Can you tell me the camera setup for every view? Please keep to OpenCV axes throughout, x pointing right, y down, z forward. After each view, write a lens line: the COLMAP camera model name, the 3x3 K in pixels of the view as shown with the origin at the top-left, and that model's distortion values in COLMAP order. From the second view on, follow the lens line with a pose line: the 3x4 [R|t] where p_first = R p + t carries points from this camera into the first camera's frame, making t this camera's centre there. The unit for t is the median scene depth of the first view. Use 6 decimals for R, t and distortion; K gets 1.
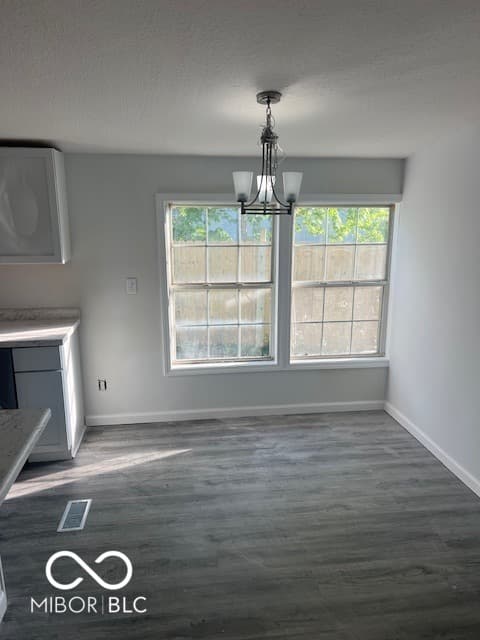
lens RADIAL K [[486.8, 0, 243.5], [0, 486.8, 309.0], [0, 0, 1]] dist [0.002999, -0.000635]
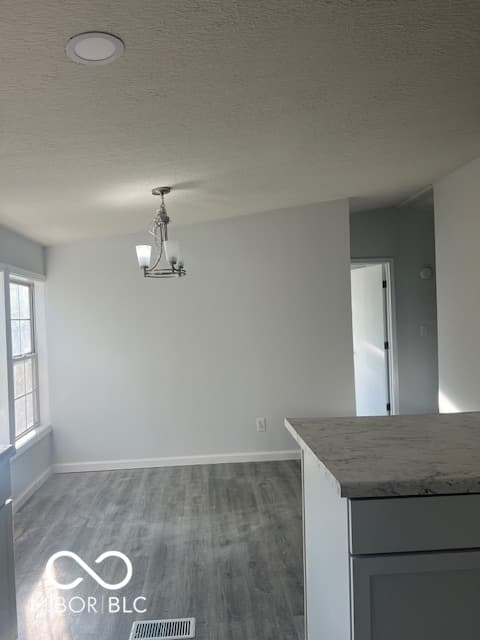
lens RADIAL K [[486.8, 0, 236.8], [0, 486.8, 320.9], [0, 0, 1]] dist [0.002999, -0.000635]
pose [[0.056853, -0.017958, 0.998221, -0.957859], [0.231256, 0.972883, 0.004331, -0.035588], [-0.971230, 0.230598, 0.059464, 0.617279]]
